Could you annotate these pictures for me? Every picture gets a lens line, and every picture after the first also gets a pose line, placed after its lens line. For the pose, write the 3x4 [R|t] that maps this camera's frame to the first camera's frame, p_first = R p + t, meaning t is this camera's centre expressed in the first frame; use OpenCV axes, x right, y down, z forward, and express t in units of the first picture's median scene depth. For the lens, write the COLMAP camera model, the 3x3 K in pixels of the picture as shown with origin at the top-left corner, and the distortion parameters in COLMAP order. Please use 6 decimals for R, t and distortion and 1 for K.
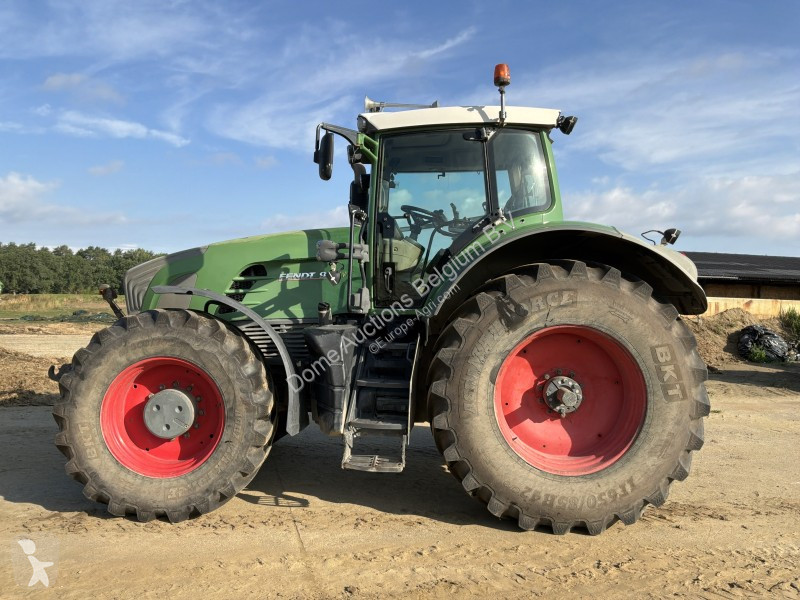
lens RADIAL K [[665.4, 0, 398.4], [0, 665.4, 288.0], [0, 0, 1]] dist [0.078752, -0.146204]
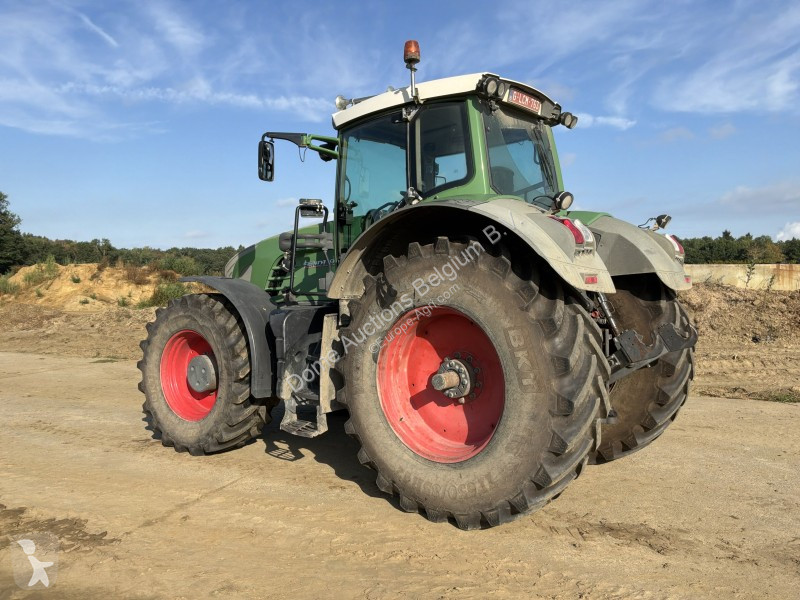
lens RADIAL K [[671.0, 0, 391.4], [0, 671.0, 290.0], [0, 0, 1]] dist [0.076700, -0.115639]
pose [[0.789233, -0.015128, -0.613908, 0.752799], [0.029721, 0.999466, 0.013580, 0.017442], [0.613374, -0.028964, 0.789261, 0.192413]]
